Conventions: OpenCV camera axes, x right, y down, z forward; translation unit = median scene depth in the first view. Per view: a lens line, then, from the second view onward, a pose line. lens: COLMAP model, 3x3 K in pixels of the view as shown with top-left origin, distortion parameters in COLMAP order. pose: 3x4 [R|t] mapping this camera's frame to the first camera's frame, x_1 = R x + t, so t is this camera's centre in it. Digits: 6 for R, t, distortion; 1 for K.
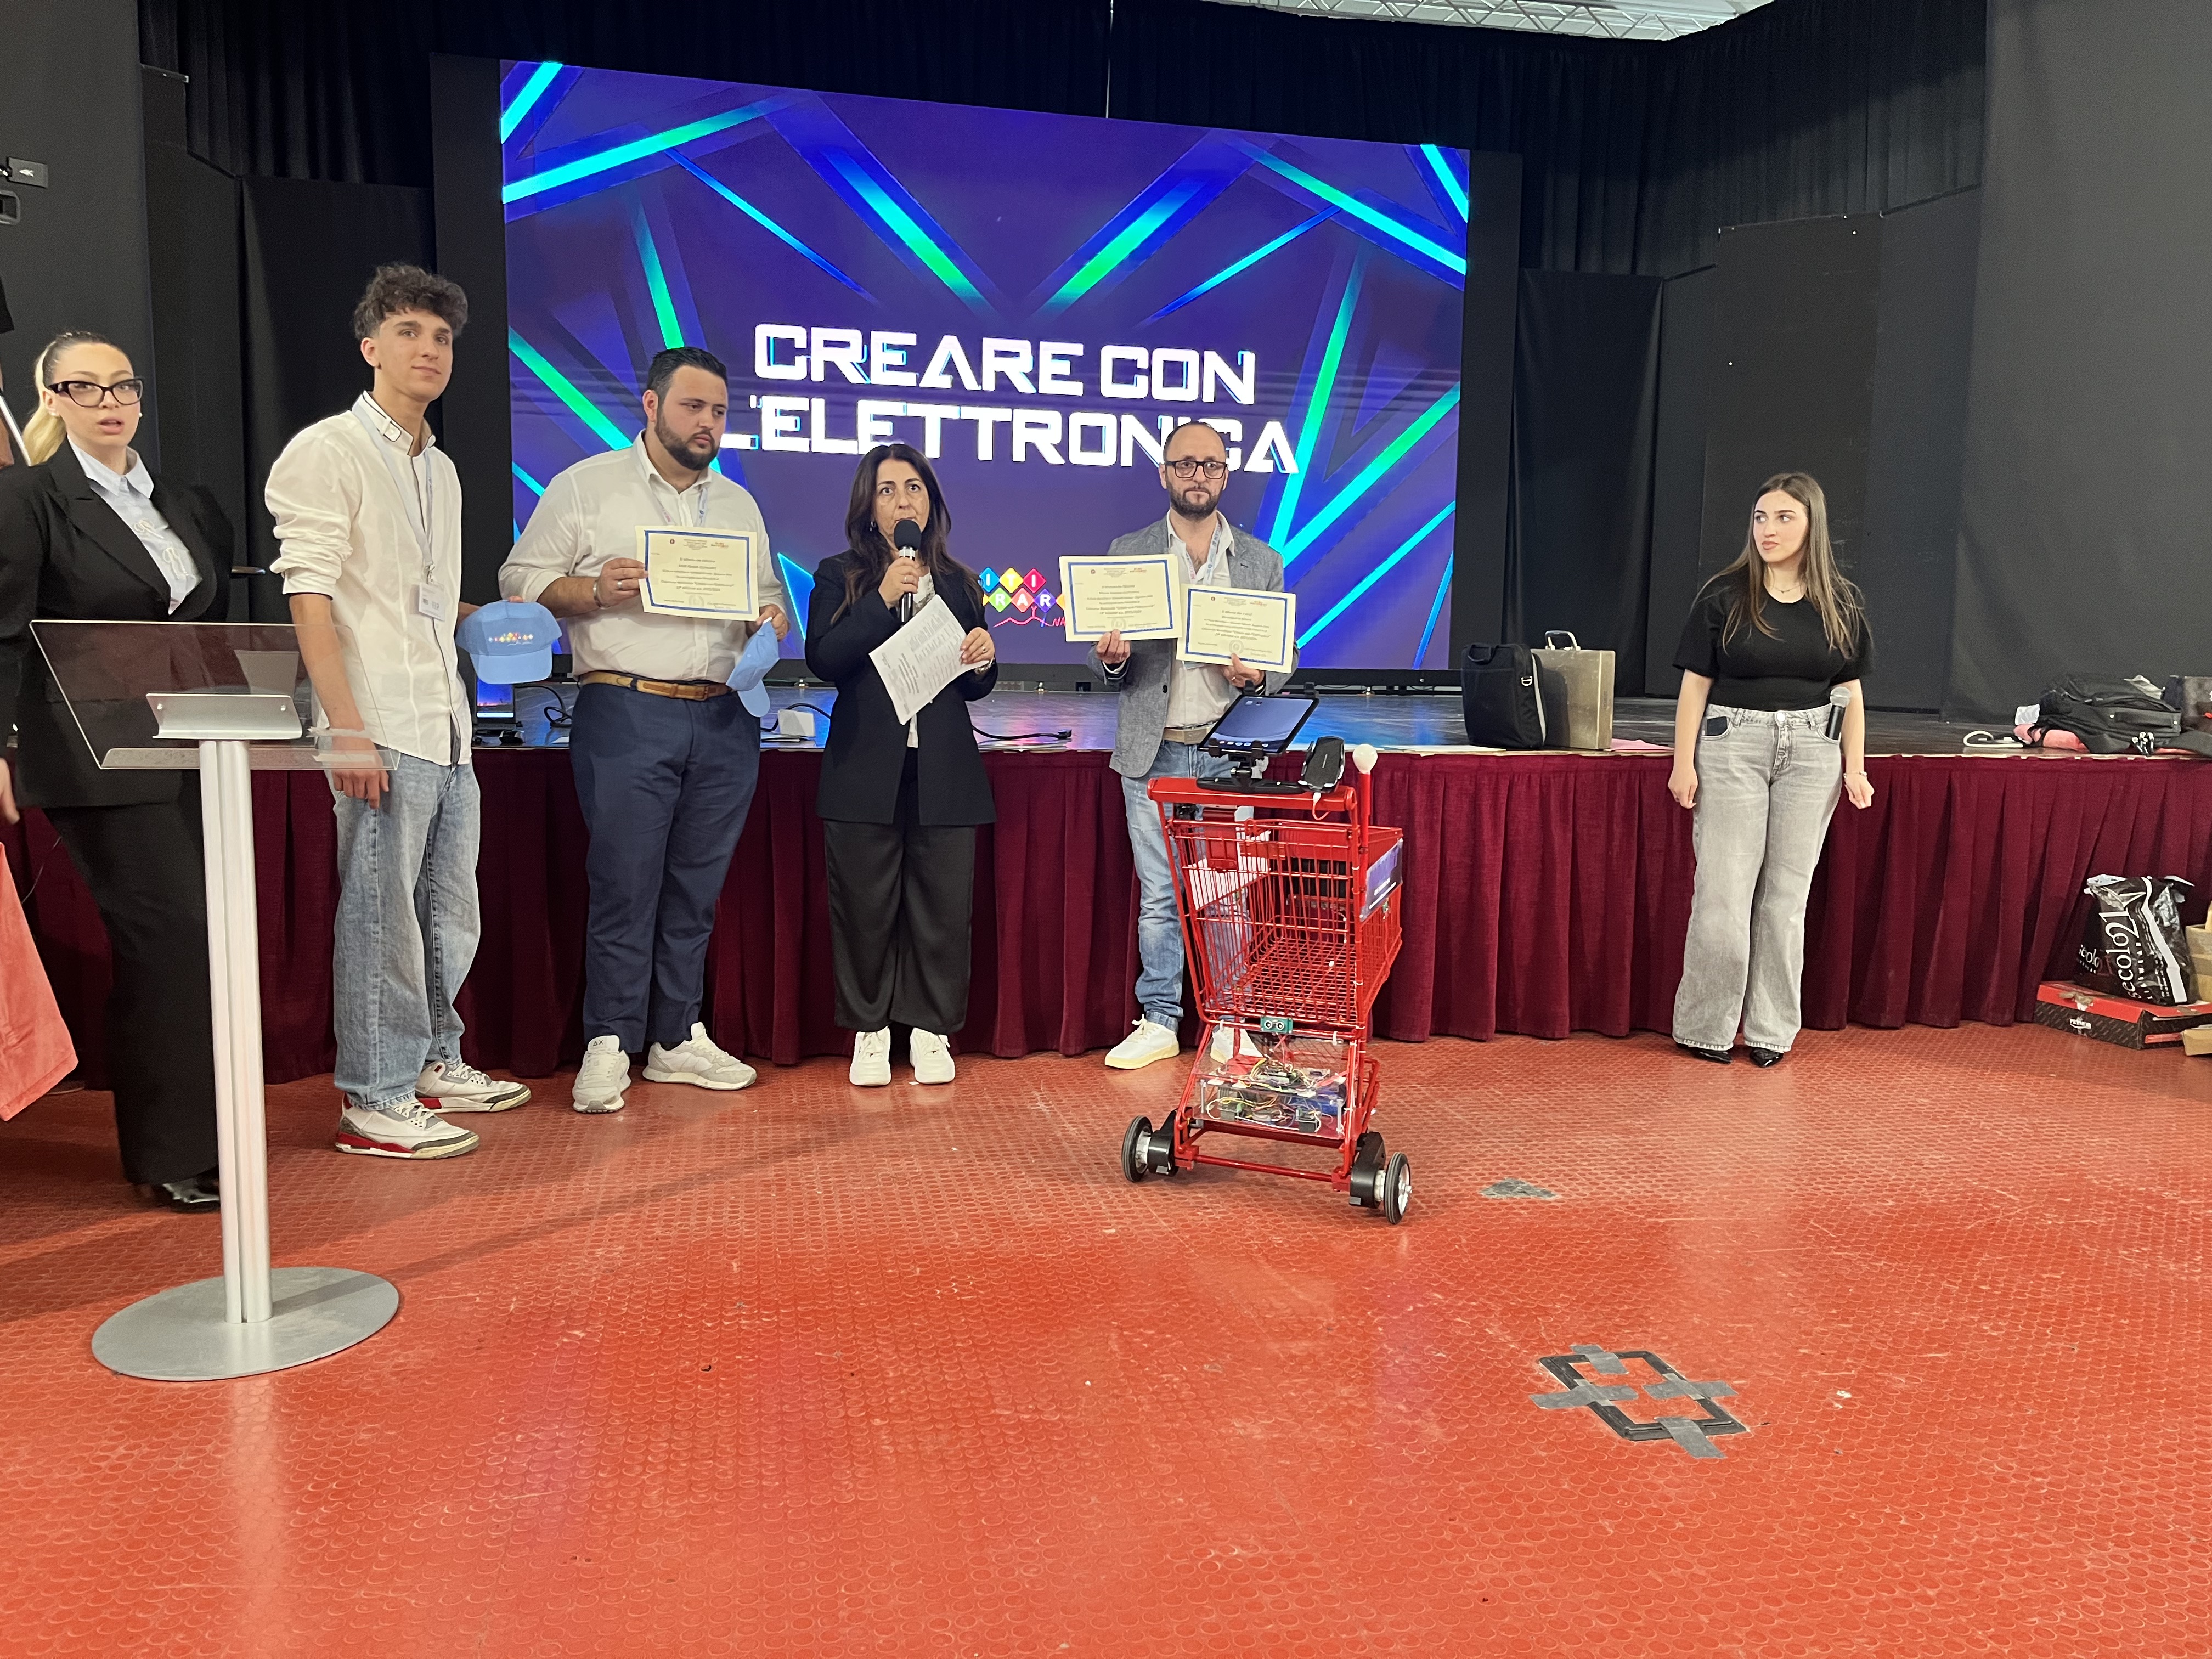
lens RADIAL K [[1669.6, 0, 1106.3], [0, 1669.6, 841.9], [0, 0, 1]] dist [0.066639, -0.086538]
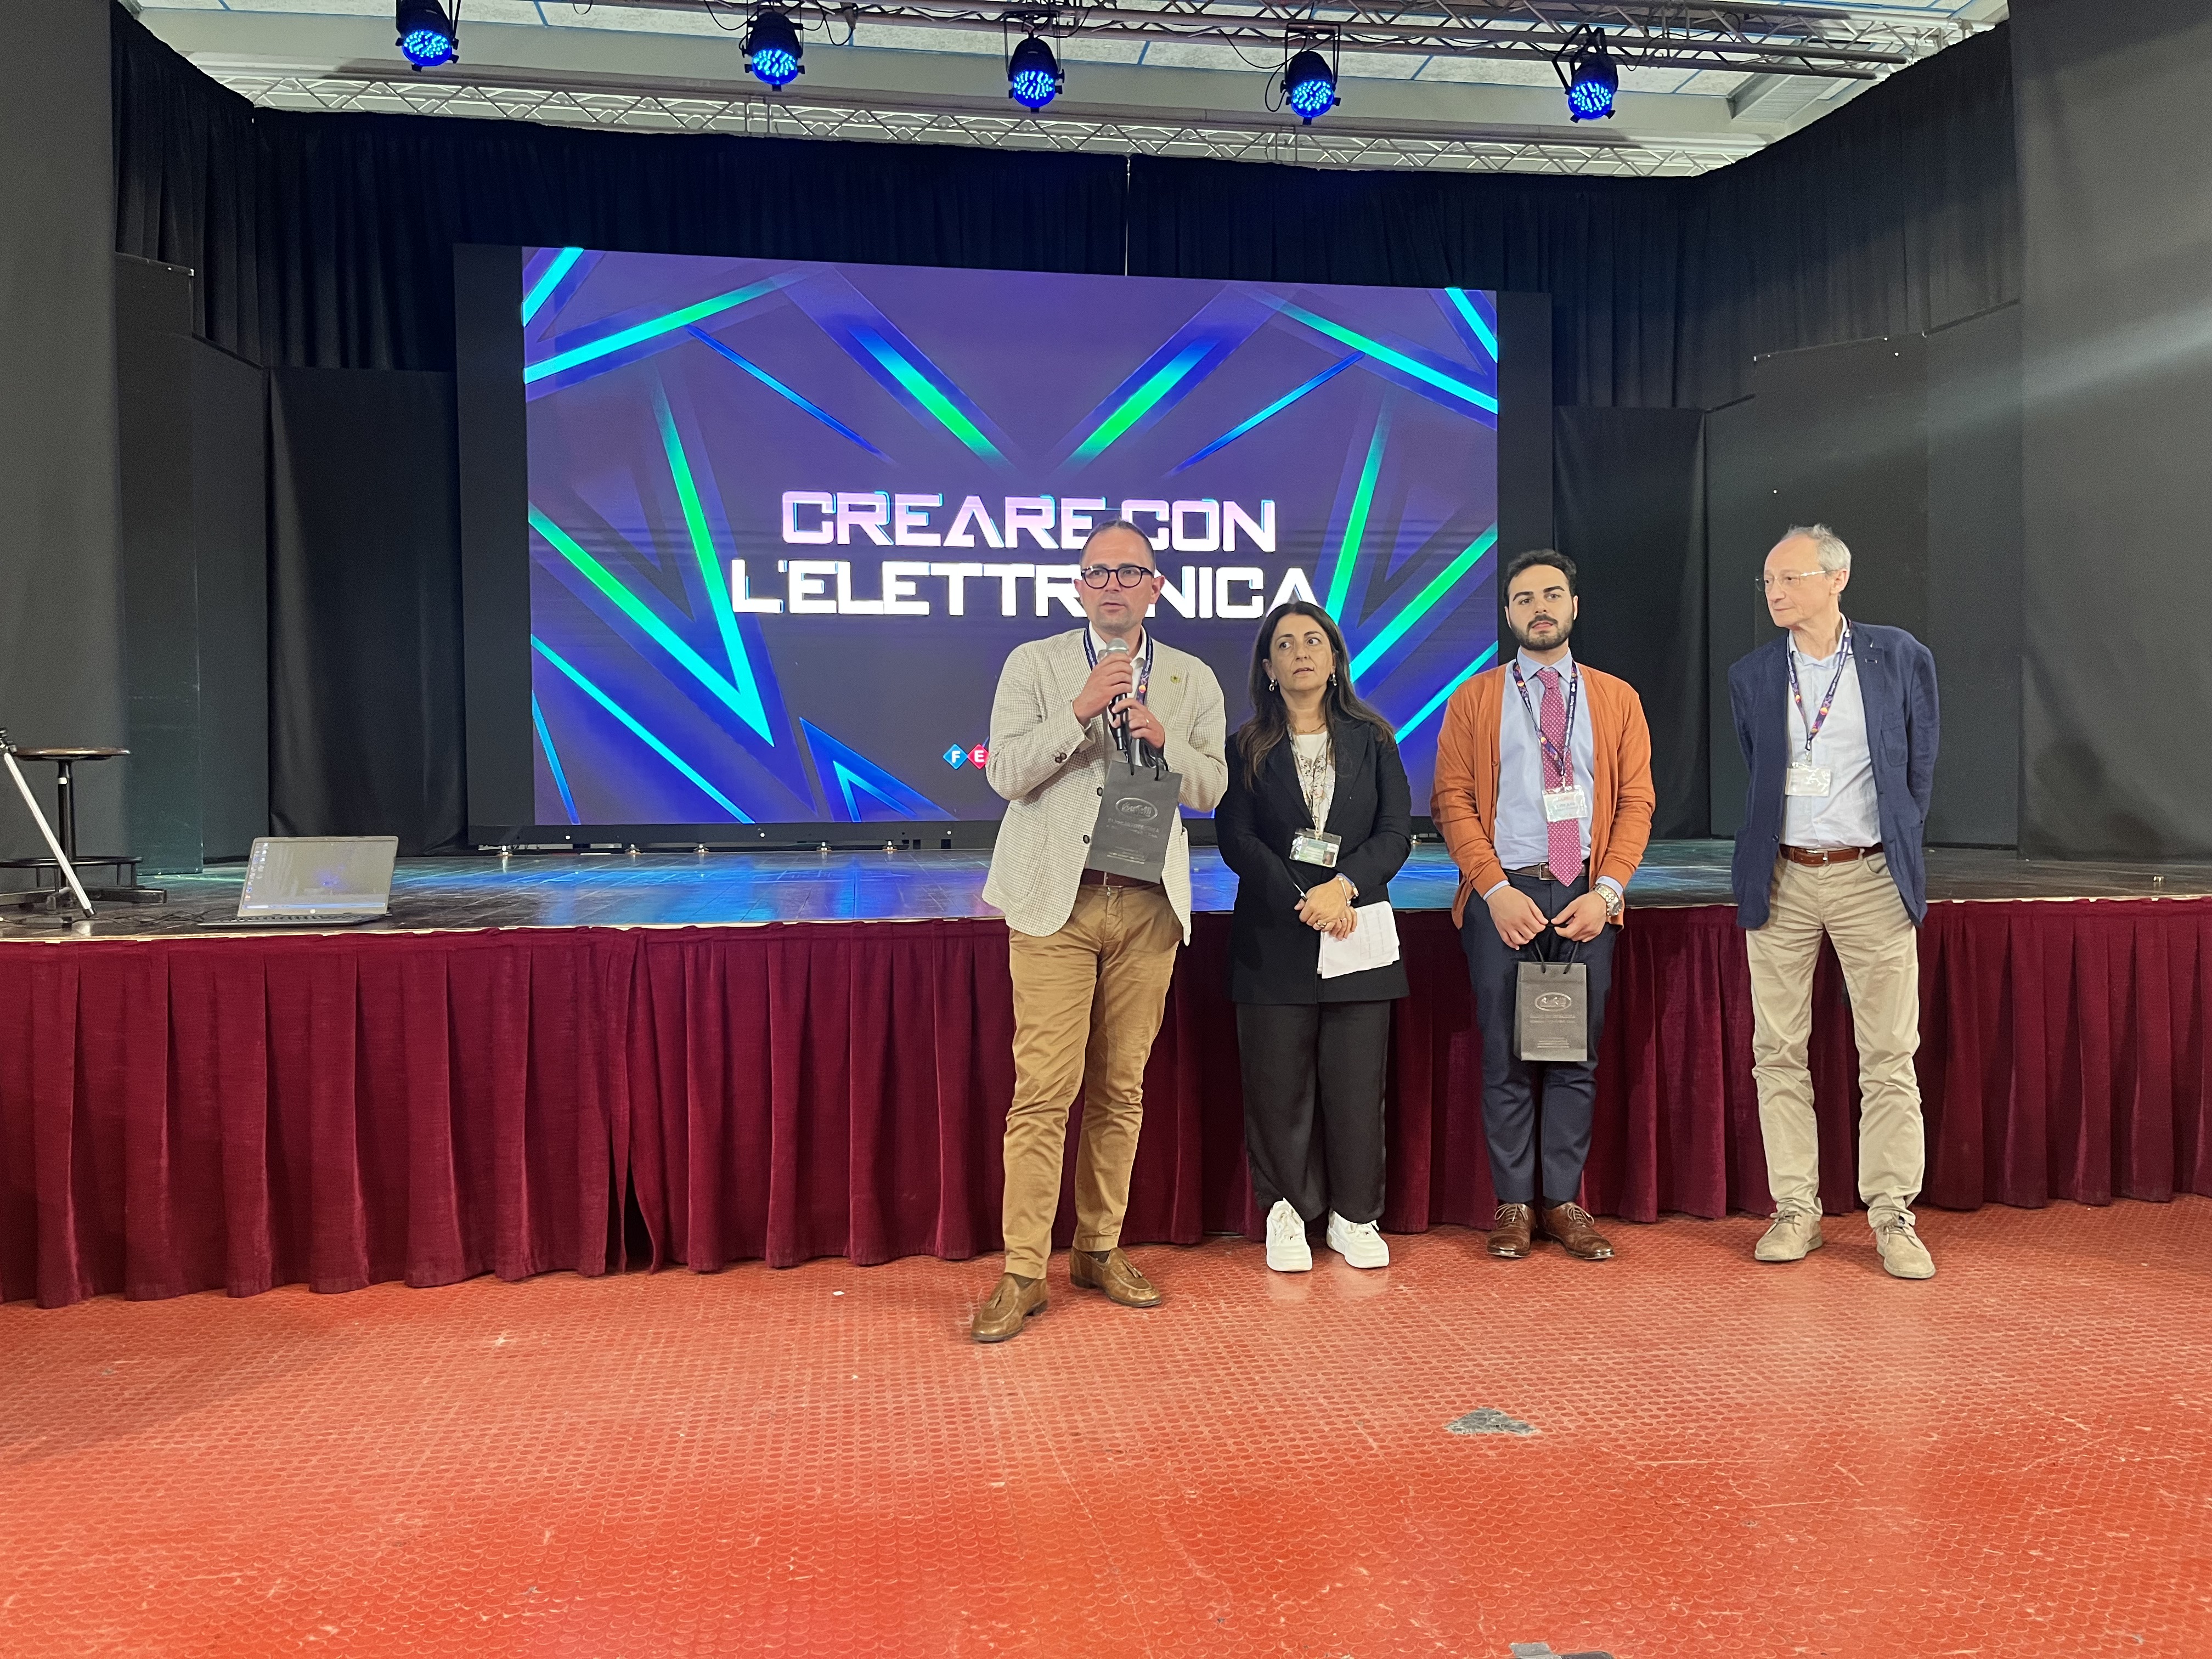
lens RADIAL K [[1669.6, 0, 1114.2], [0, 1669.6, 837.1], [0, 0, 1]] dist [0.066639, -0.086538]
pose [[0.998070, -0.026494, -0.056166, 0.115806], [0.021127, 0.995340, -0.094084, -0.014964], [0.058397, 0.092715, 0.993979, 0.112399]]
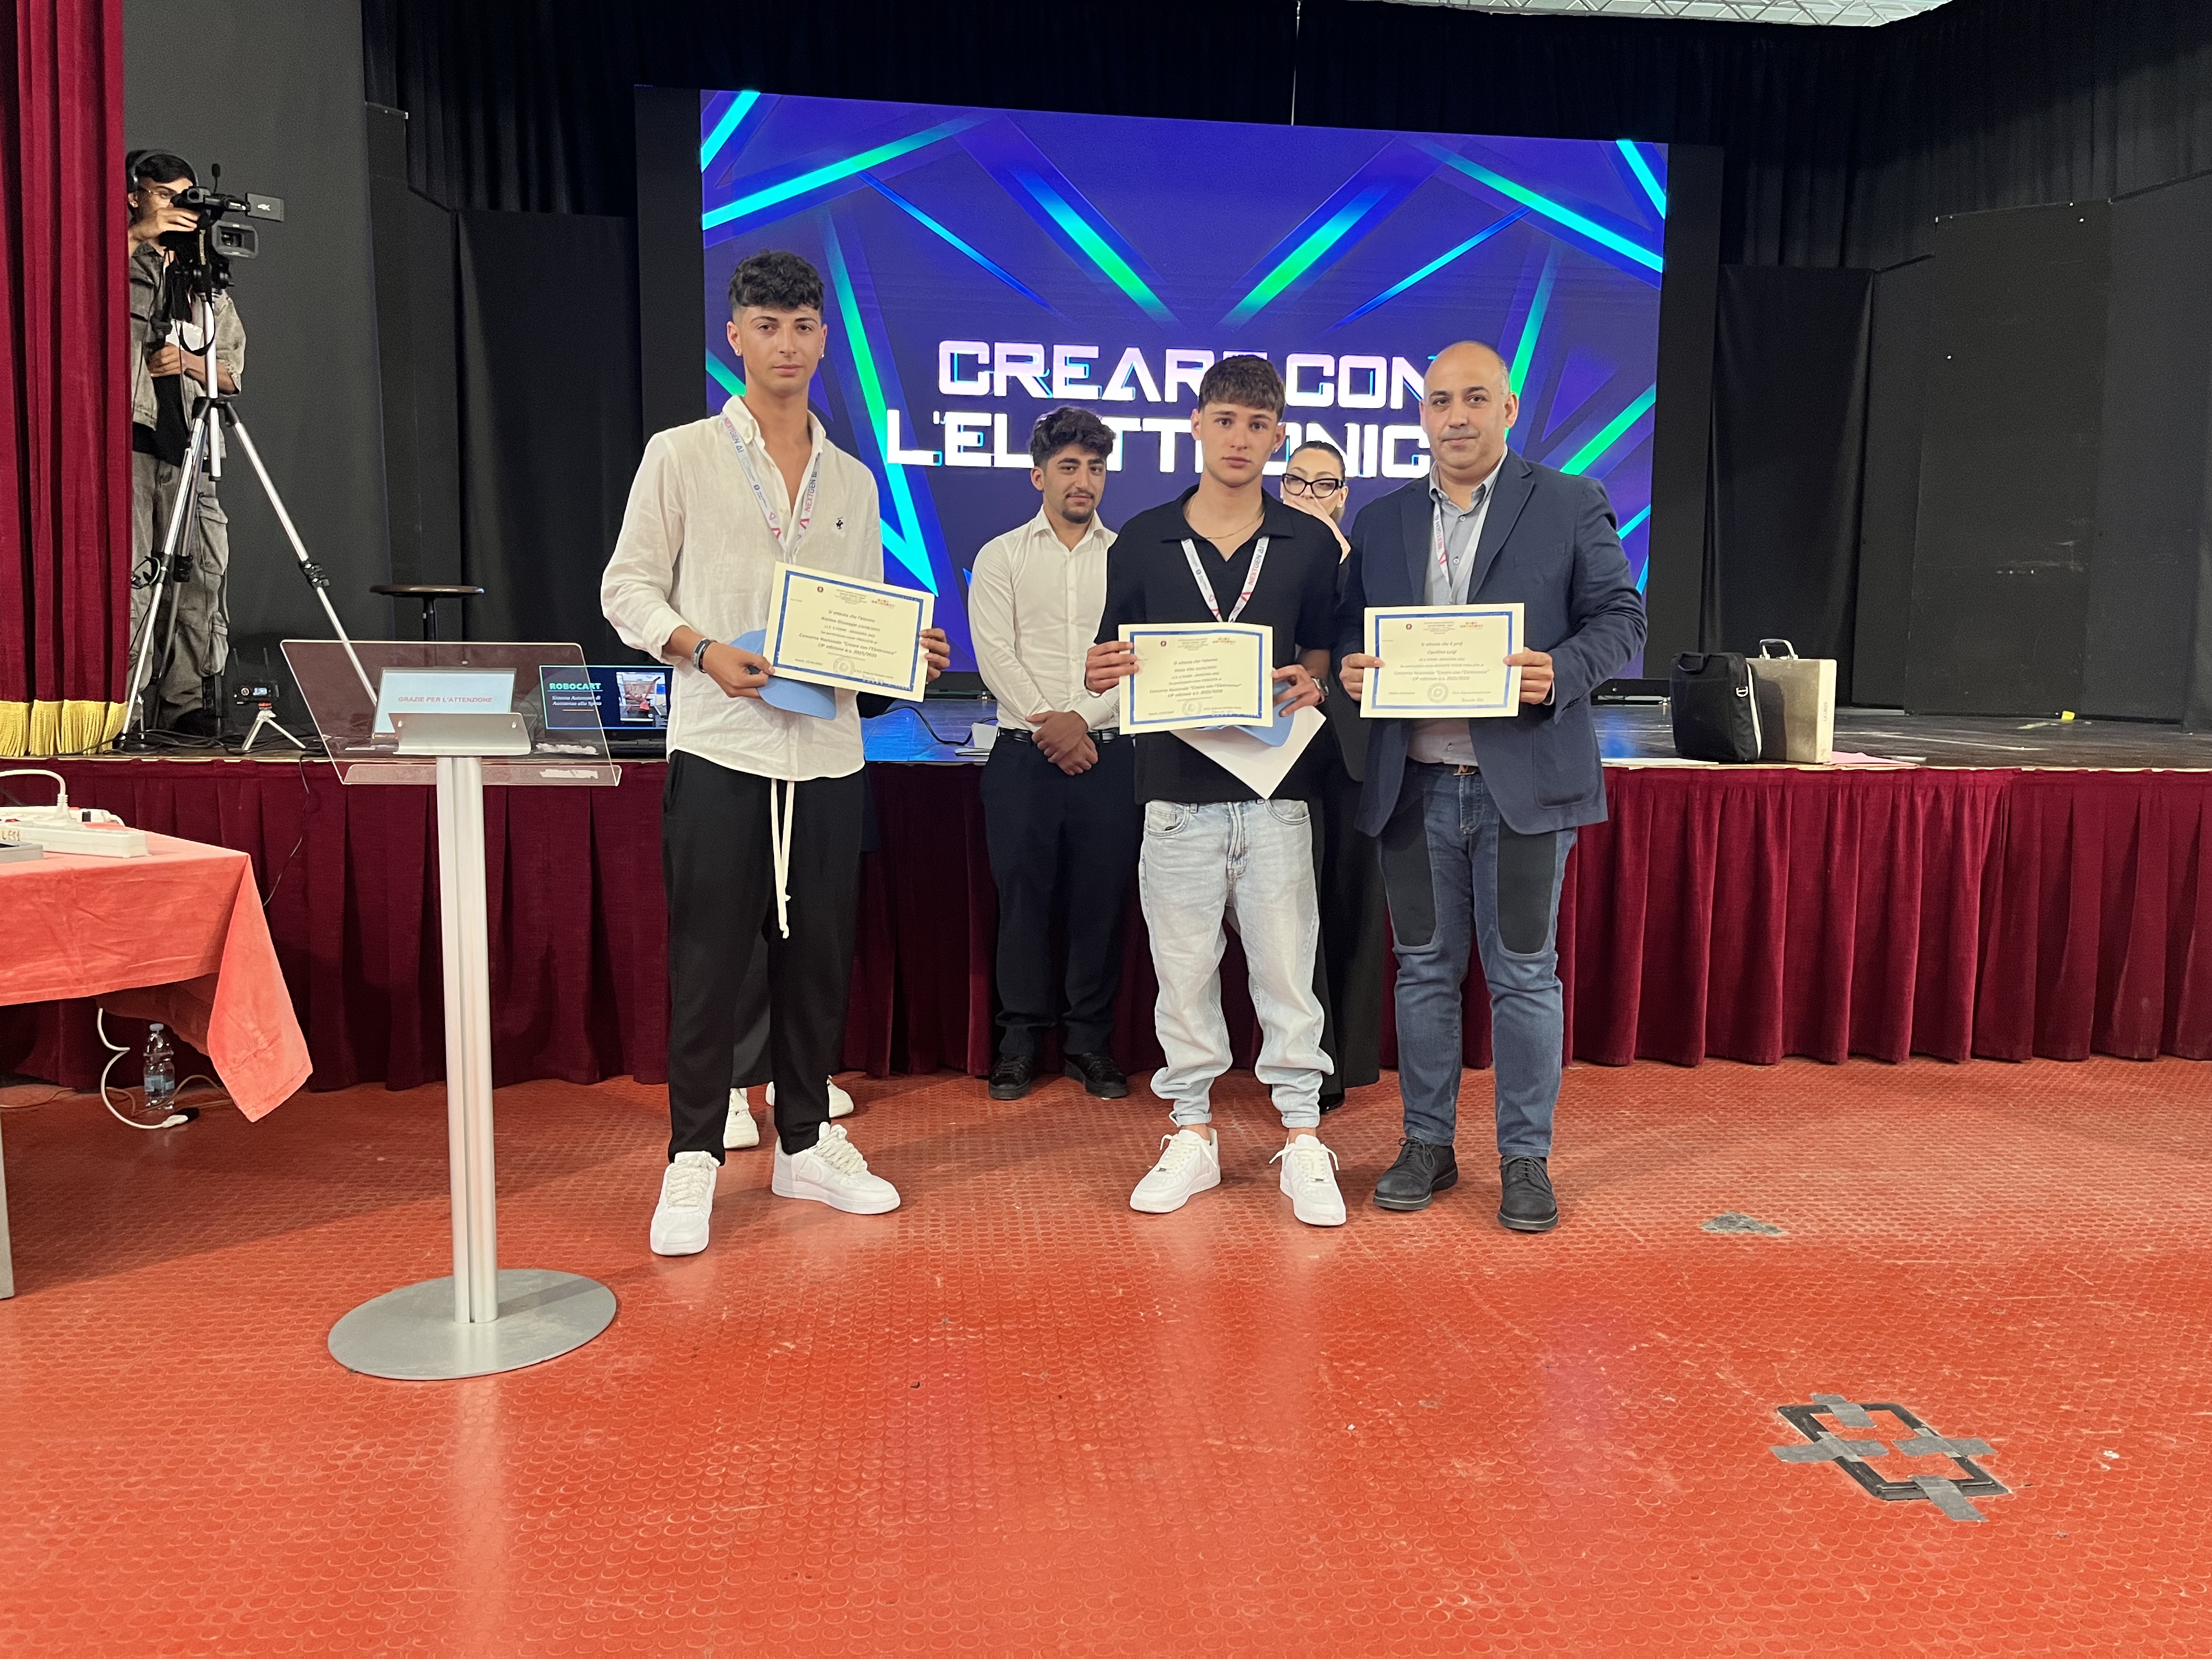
lens RADIAL K [[1669.6, 0, 1117.5], [0, 1669.6, 842.4], [0, 0, 1]] dist [0.066639, -0.086538]
pose [[0.995656, 0.005232, -0.092962, -0.021259], [-0.005752, 0.999969, -0.005330, -0.003514], [0.092932, 0.005842, 0.995655, 0.012615]]
